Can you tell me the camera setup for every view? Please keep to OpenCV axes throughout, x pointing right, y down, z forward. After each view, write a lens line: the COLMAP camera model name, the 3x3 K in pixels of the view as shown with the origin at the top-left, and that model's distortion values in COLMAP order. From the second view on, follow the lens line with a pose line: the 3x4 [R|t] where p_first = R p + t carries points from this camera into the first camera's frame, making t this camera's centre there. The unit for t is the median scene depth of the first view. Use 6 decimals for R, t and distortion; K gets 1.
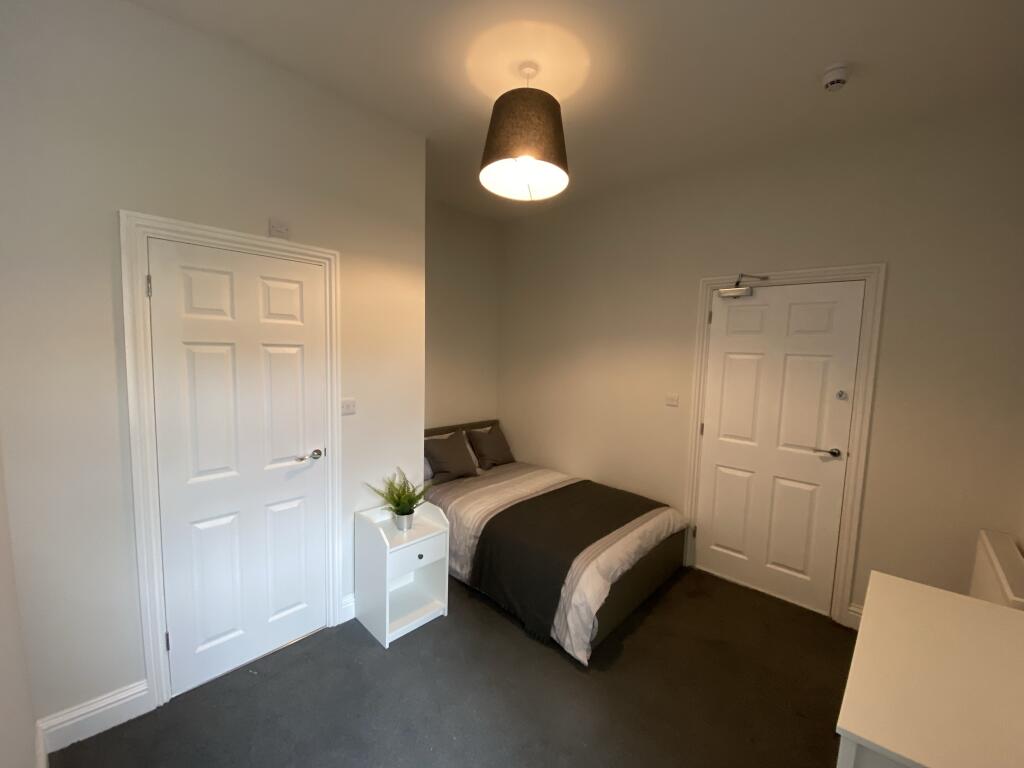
lens RADIAL K [[419.2, 0, 507.4], [0, 419.2, 386.9], [0, 0, 1]] dist [0.000367, -0.000181]
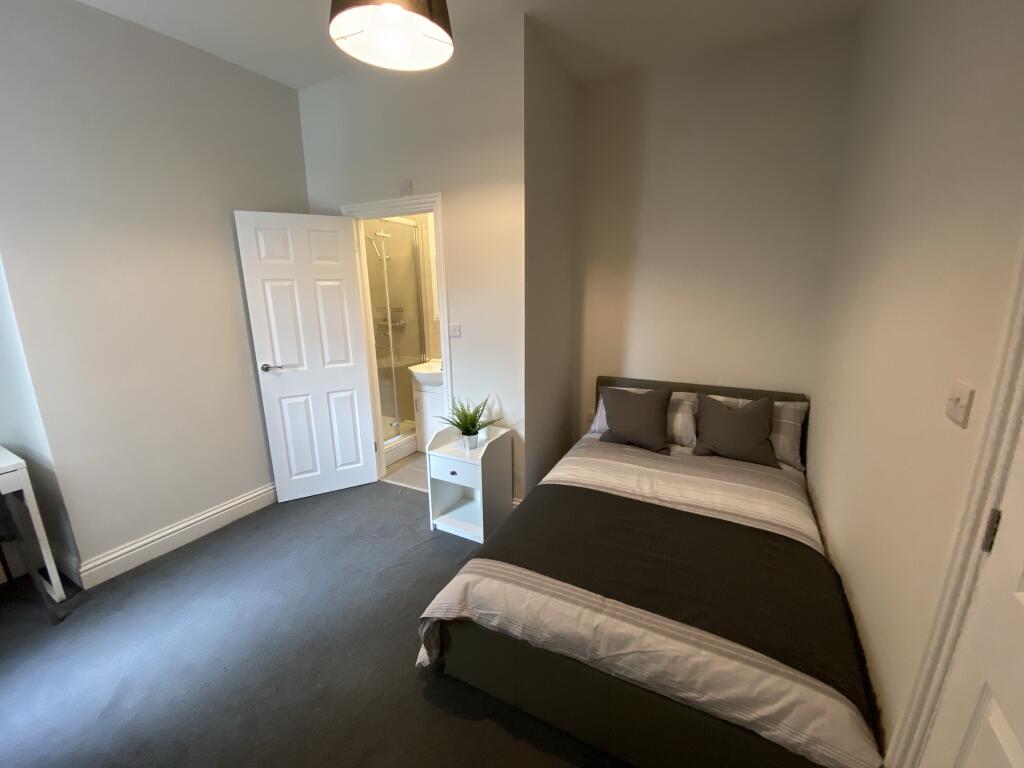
lens RADIAL K [[419.2, 0, 507.4], [0, 419.2, 386.9], [0, 0, 1]] dist [0.000367, -0.000181]
pose [[0.256047, 0.187945, -0.948218, 0.732265], [-0.068108, 0.981987, 0.176247, -0.012310], [0.964262, 0.019454, 0.264236, 0.776718]]
